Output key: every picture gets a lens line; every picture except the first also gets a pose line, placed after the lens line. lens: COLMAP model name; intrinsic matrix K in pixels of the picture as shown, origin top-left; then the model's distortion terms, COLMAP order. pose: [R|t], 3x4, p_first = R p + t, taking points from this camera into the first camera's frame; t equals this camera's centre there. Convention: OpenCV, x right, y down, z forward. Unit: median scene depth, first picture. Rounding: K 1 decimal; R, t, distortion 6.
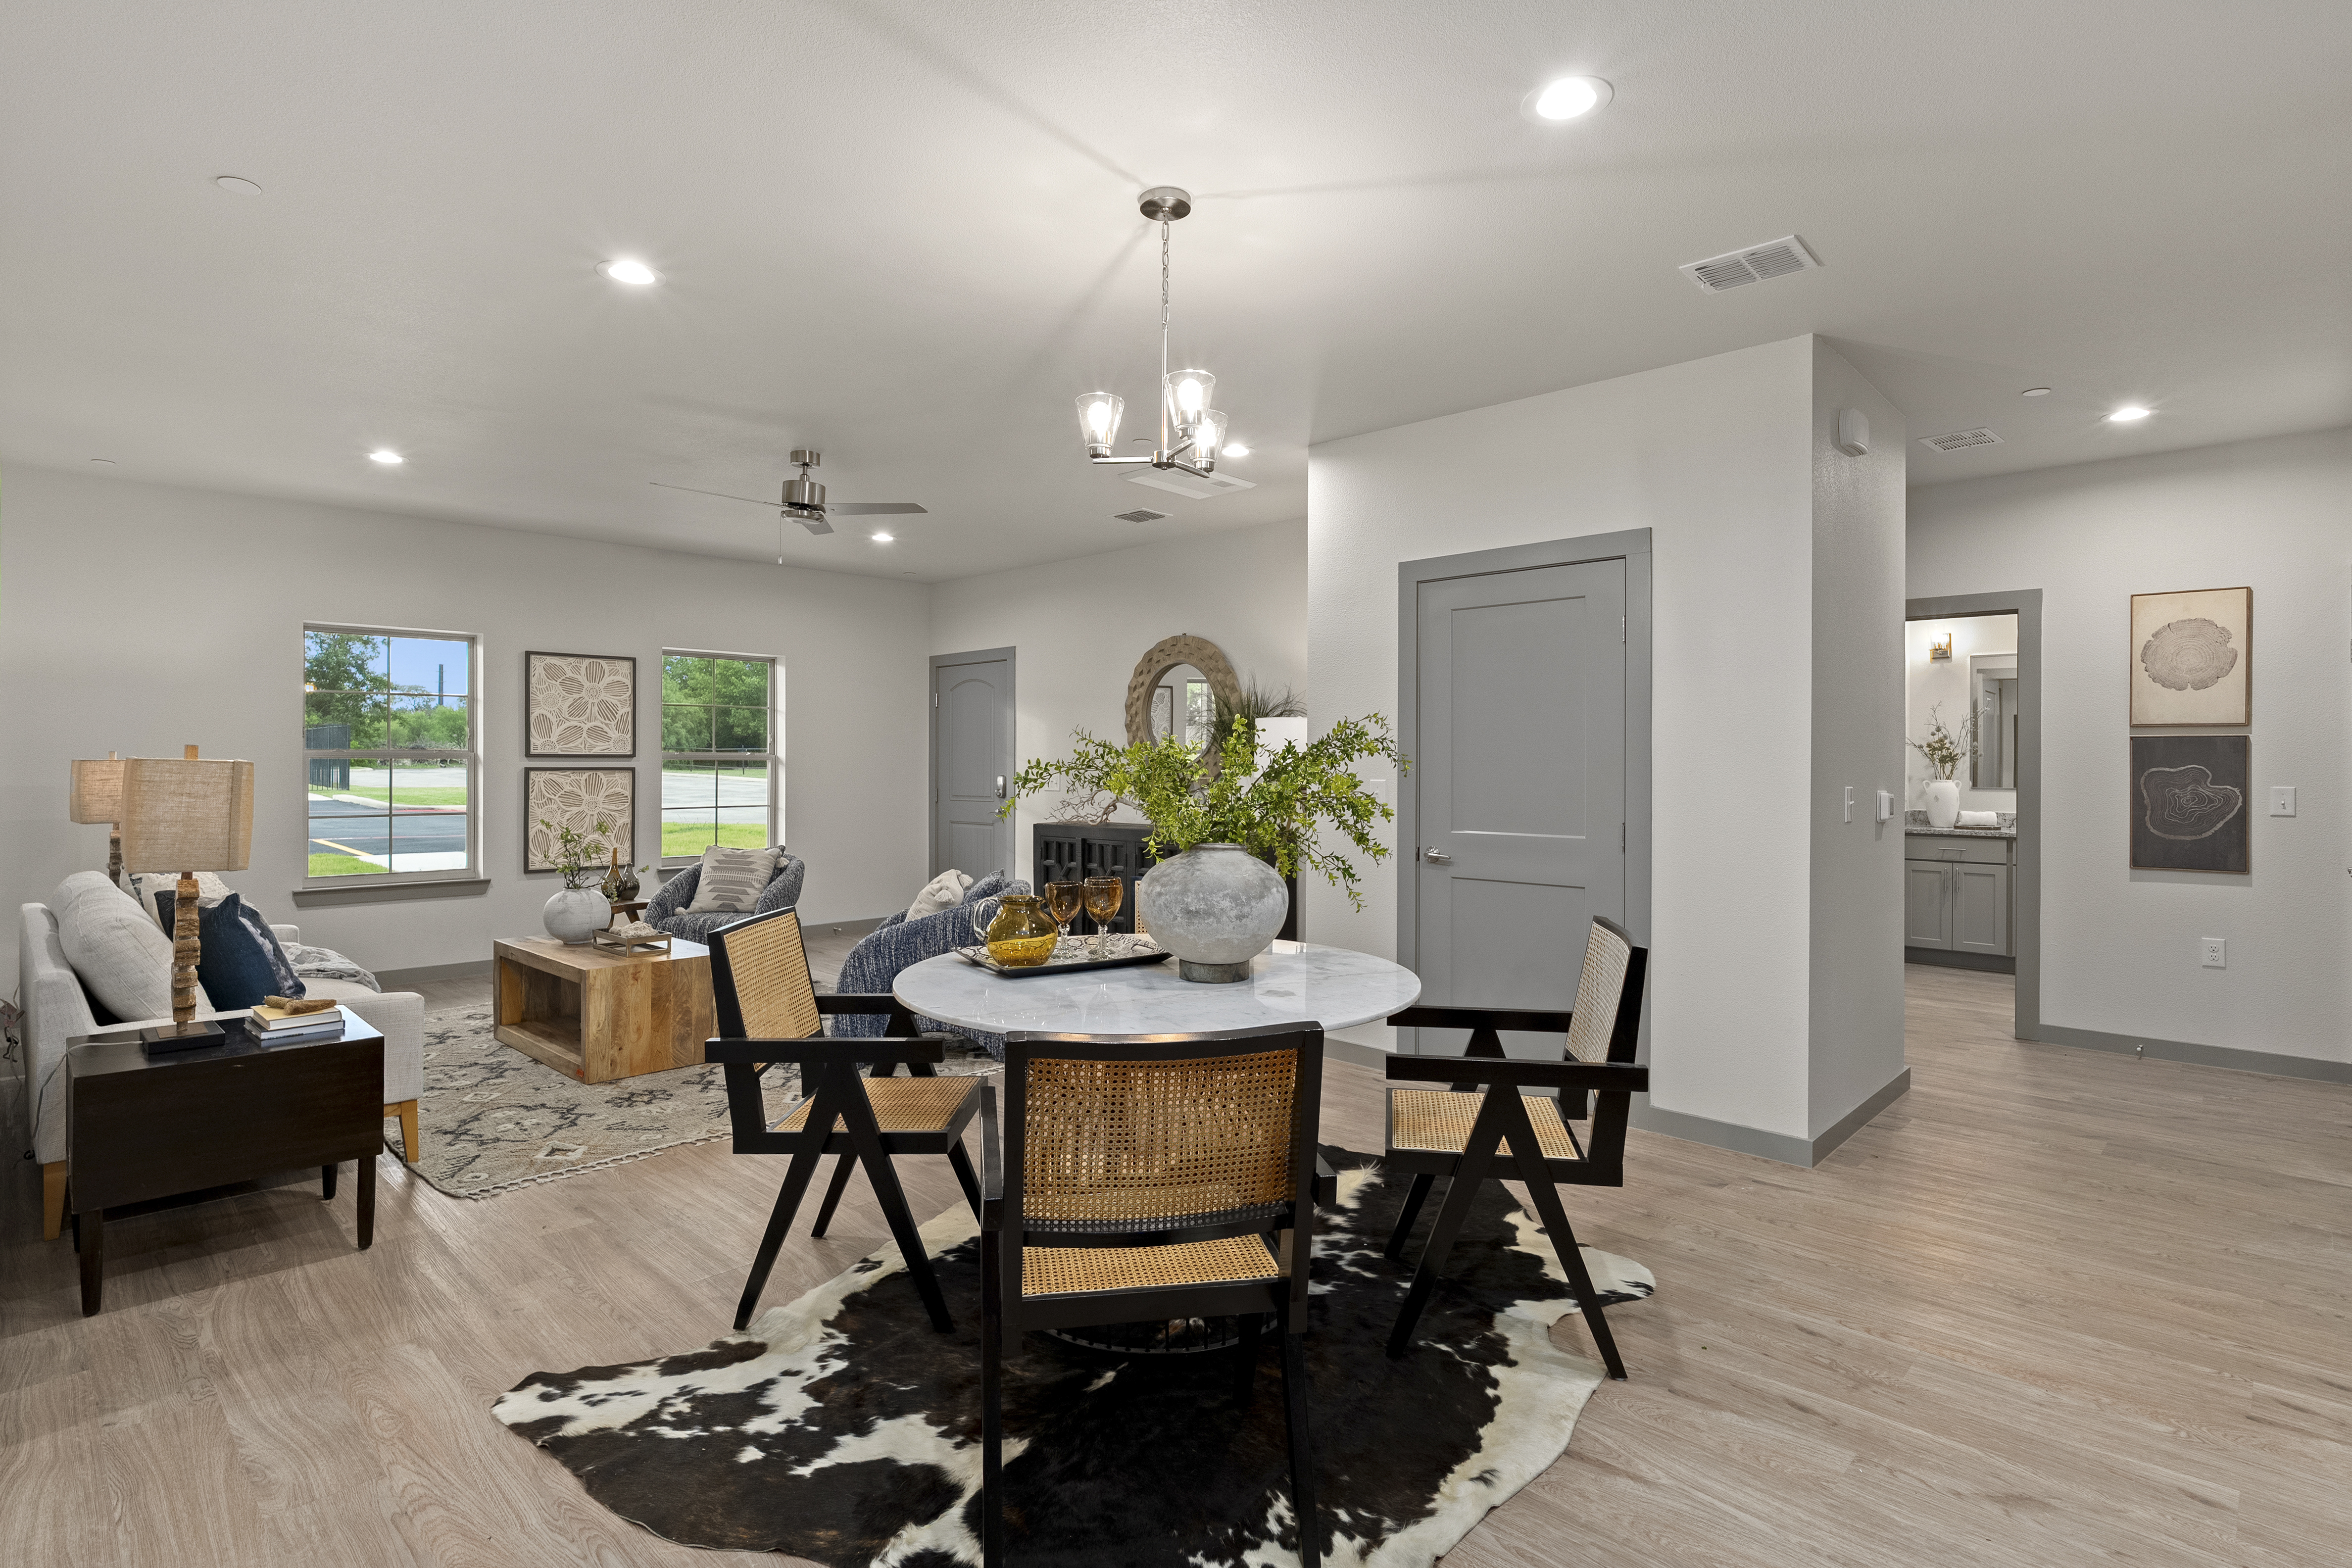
lens RADIAL K [[1154.3, 0, 1185.9], [0, 1154.3, 764.7], [0, 0, 1]] dist [-0.003108, 0.001647]
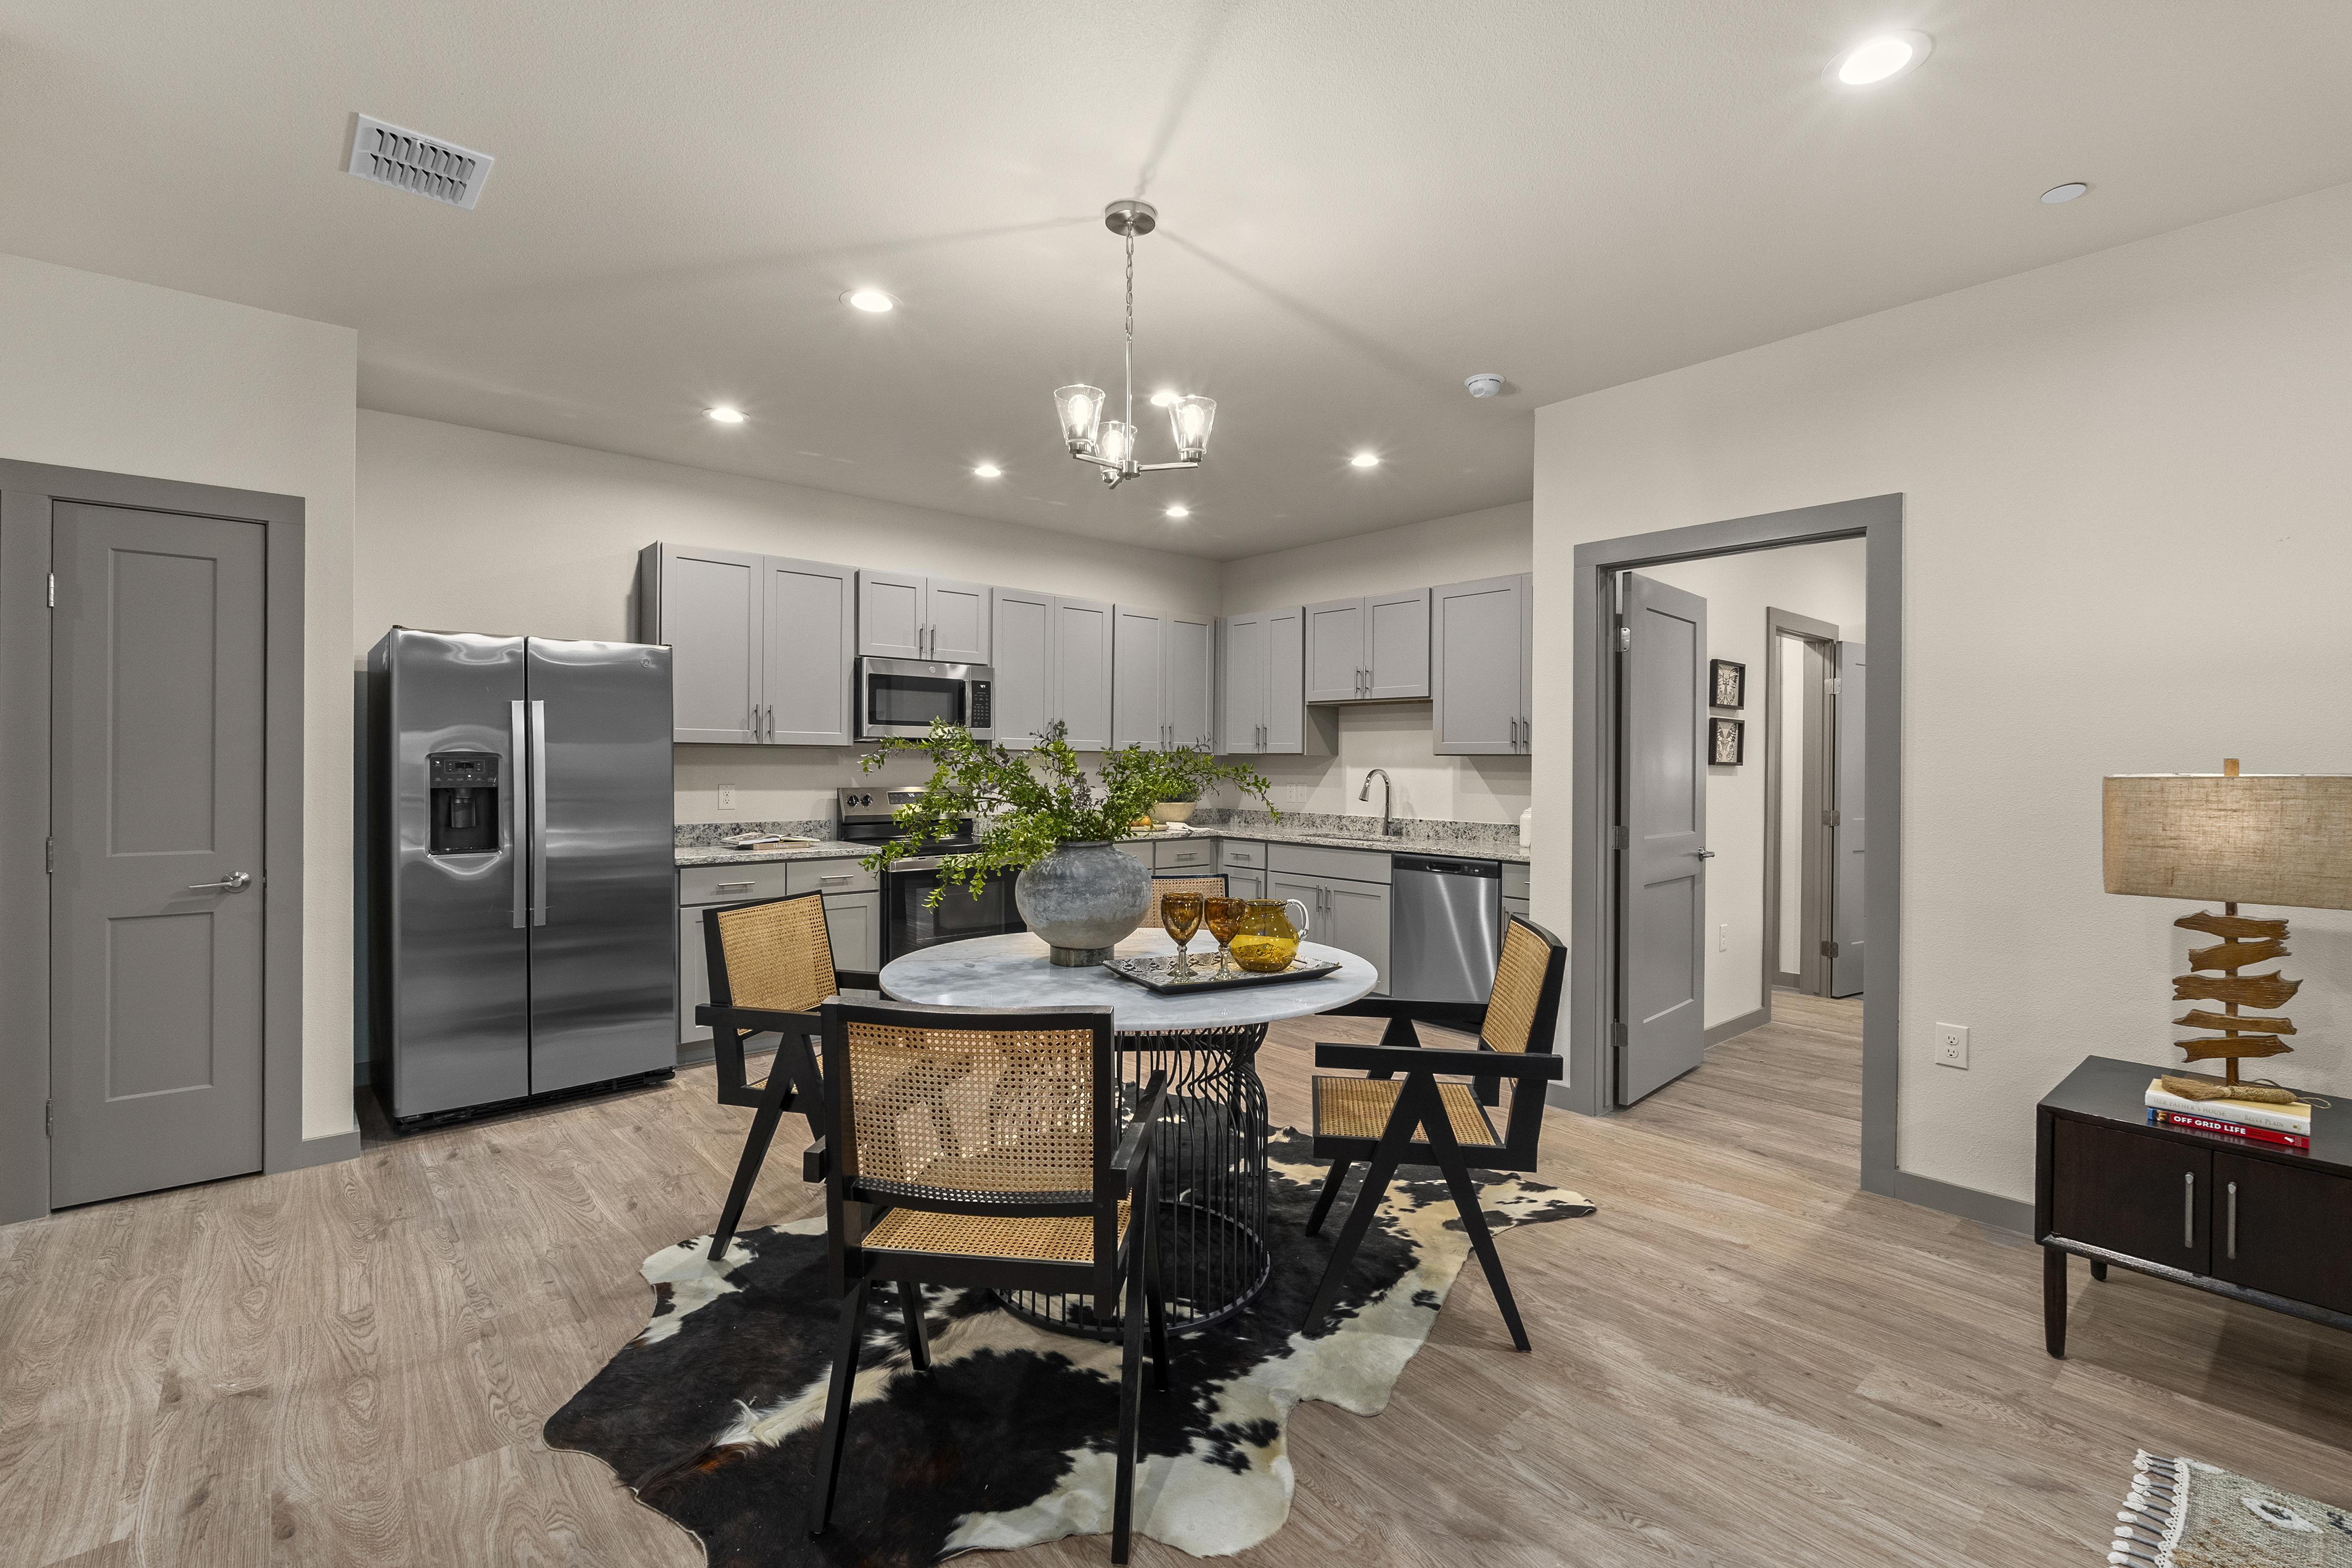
lens RADIAL K [[1040.3, 0, 1178.5], [0, 1040.3, 766.8], [0, 0, 1]] dist [-0.006873, 0.001547]
pose [[-0.995526, -0.011995, 0.093724, -0.066016], [-0.011670, 0.999924, 0.004007, -0.002502], [-0.093765, 0.002895, -0.995590, 0.836811]]
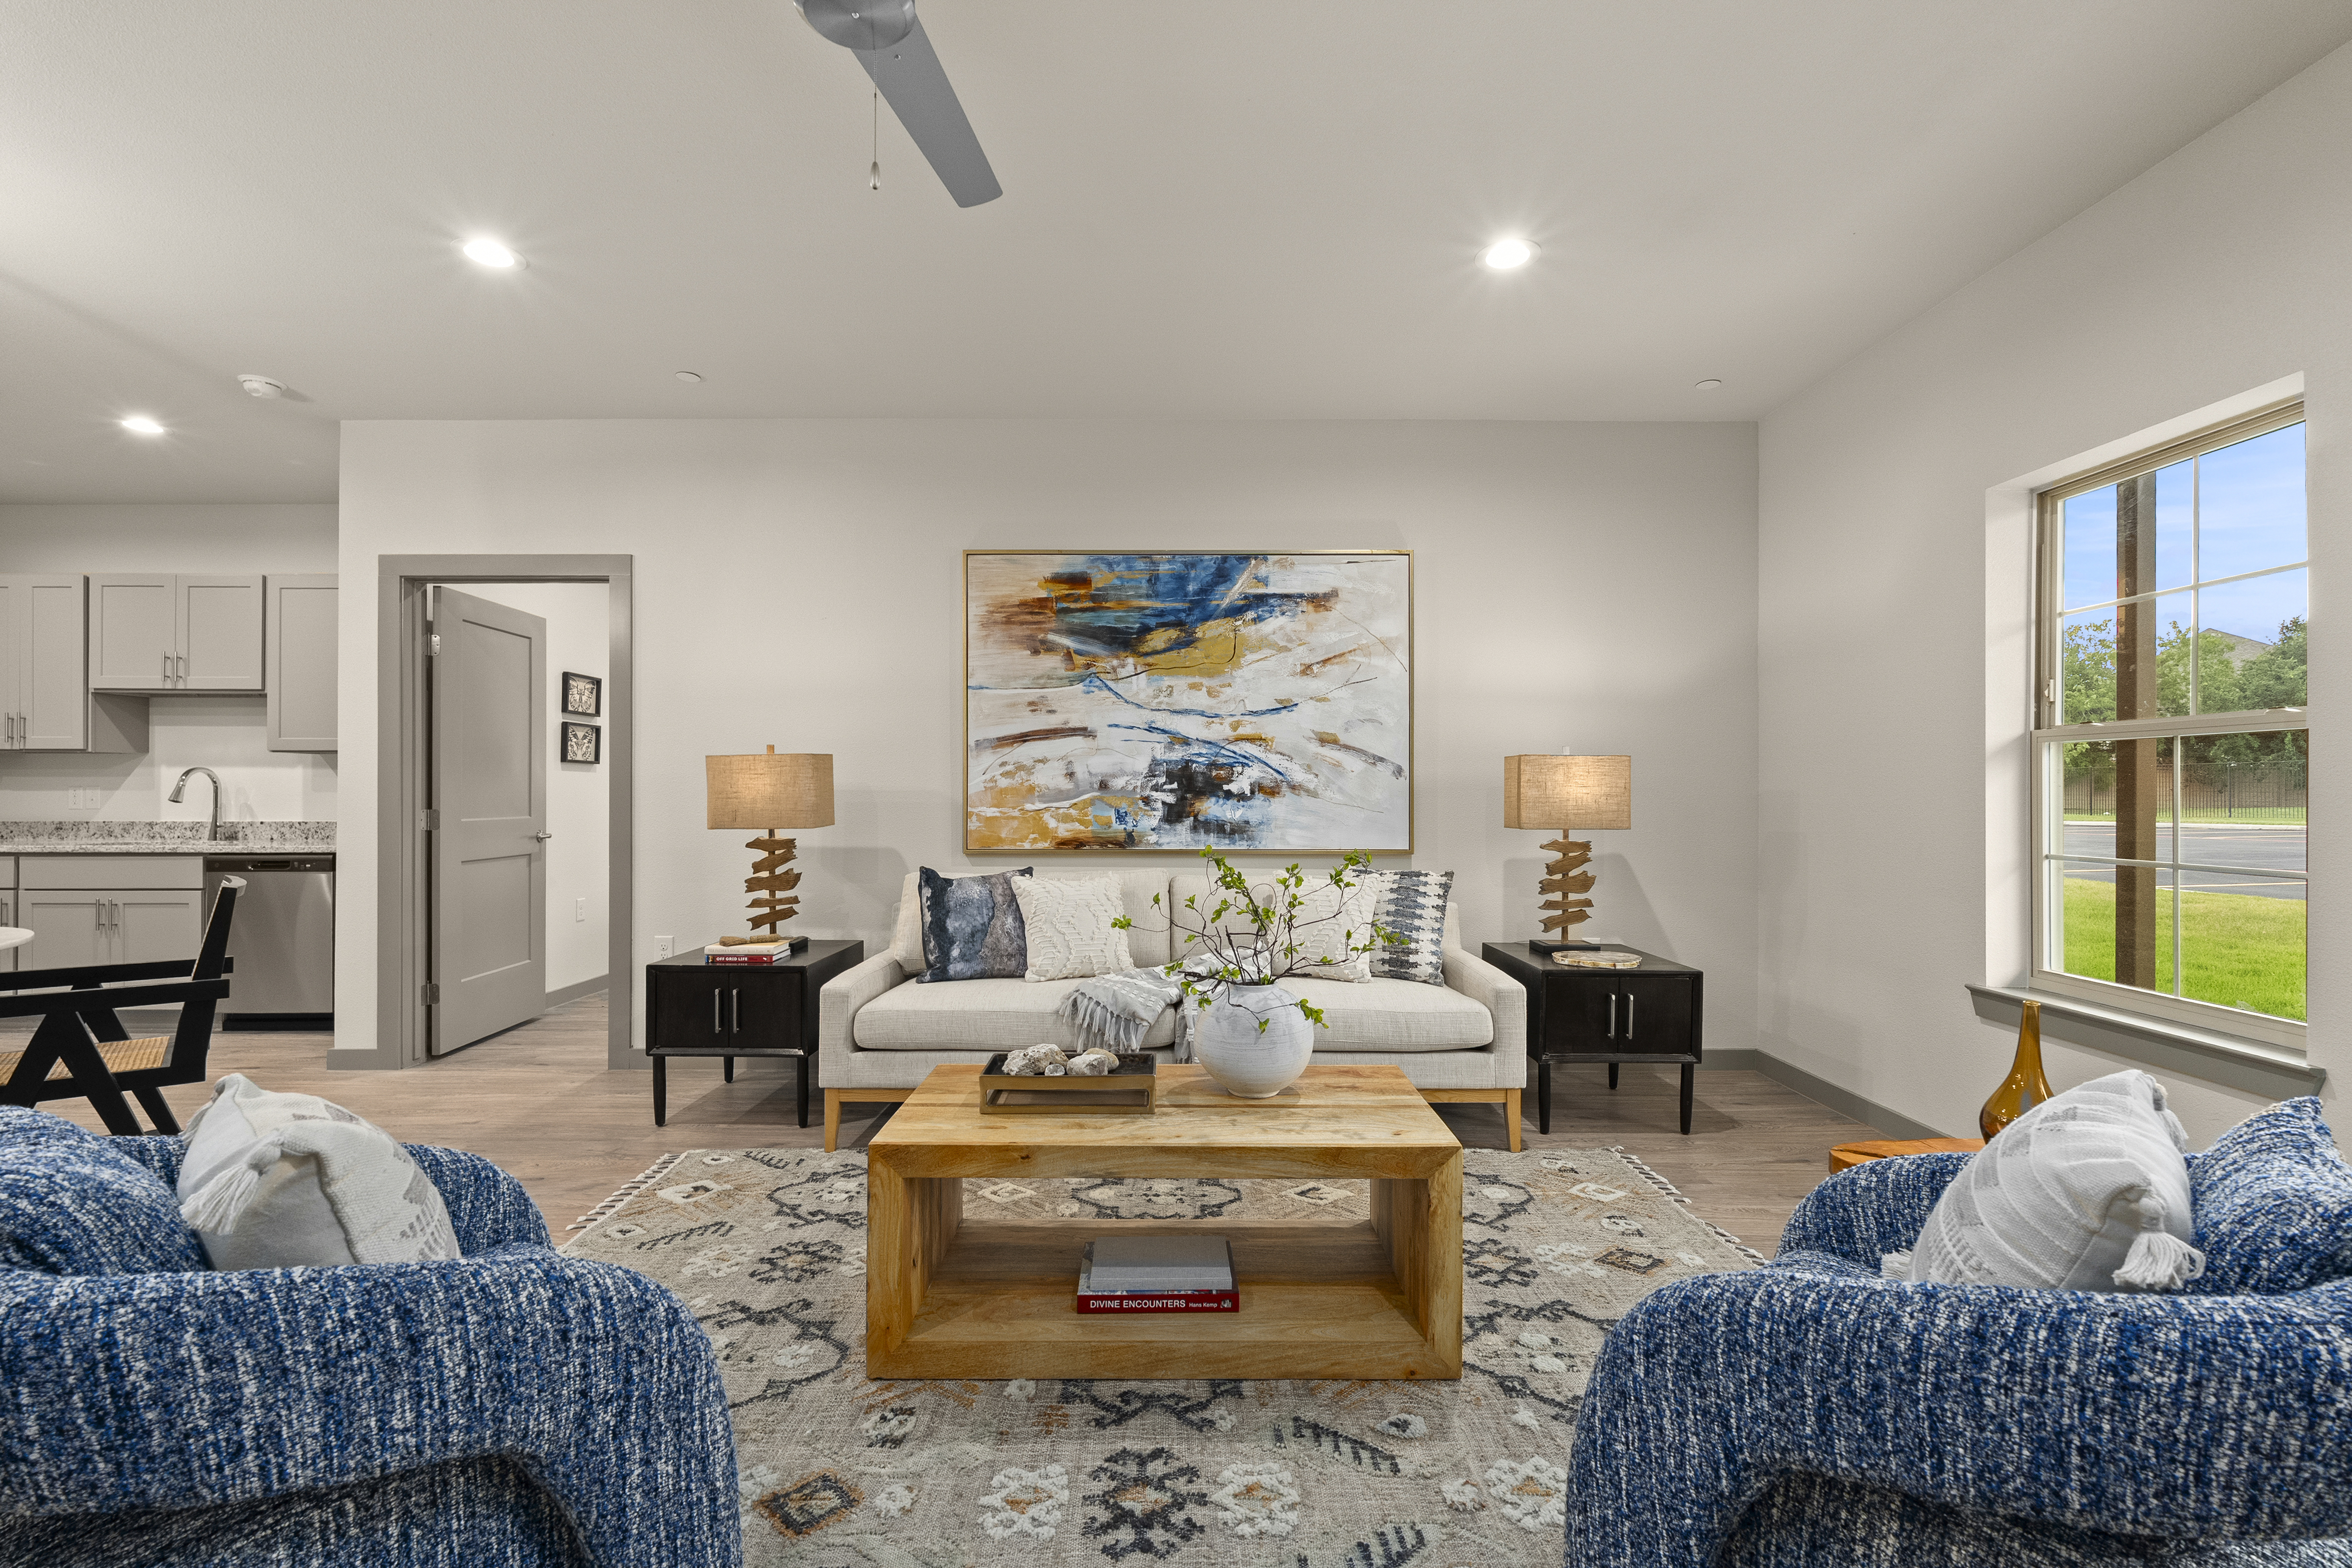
lens RADIAL K [[1040.3, 0, 1186.1], [0, 1040.3, 786.9], [0, 0, 1]] dist [-0.006873, 0.001547]
pose [[-0.723093, -0.007634, -0.690709, -0.152449], [-0.003688, 0.999967, -0.007192, 0.019464], [0.690741, -0.002653, -0.723097, 1.044609]]
